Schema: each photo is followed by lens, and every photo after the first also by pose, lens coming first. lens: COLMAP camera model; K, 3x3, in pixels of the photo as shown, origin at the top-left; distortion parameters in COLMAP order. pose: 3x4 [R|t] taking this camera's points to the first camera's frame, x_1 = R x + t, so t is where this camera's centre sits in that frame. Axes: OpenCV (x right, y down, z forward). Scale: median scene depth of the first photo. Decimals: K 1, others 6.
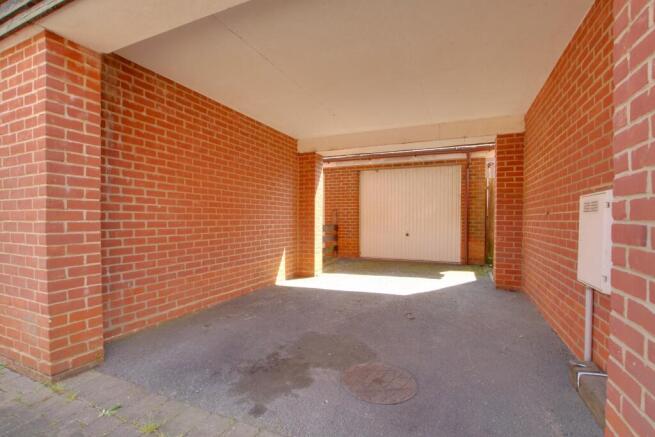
lens RADIAL K [[302.9, 0, 328.1], [0, 302.9, 221.6], [0, 0, 1]] dist [-0.027451, -0.000096]
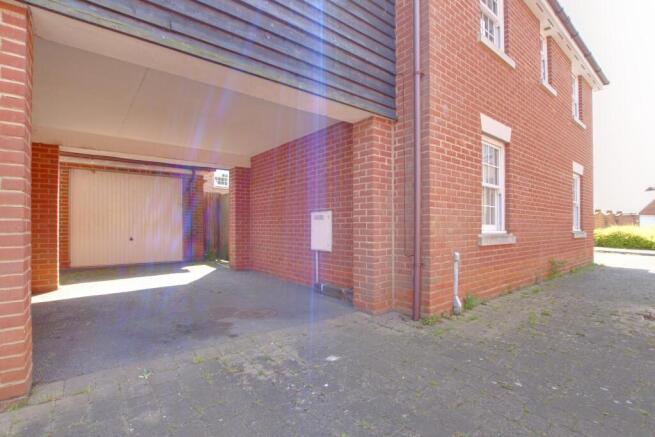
lens RADIAL K [[302.9, 0, 327.6], [0, 302.9, 220.9], [0, 0, 1]] dist [-0.027451, -0.000096]
pose [[0.470126, 0.012564, 0.882510, -0.547049], [0.008790, 0.999782, -0.018917, 0.011098], [-0.882555, 0.016651, 0.469914, -0.096338]]
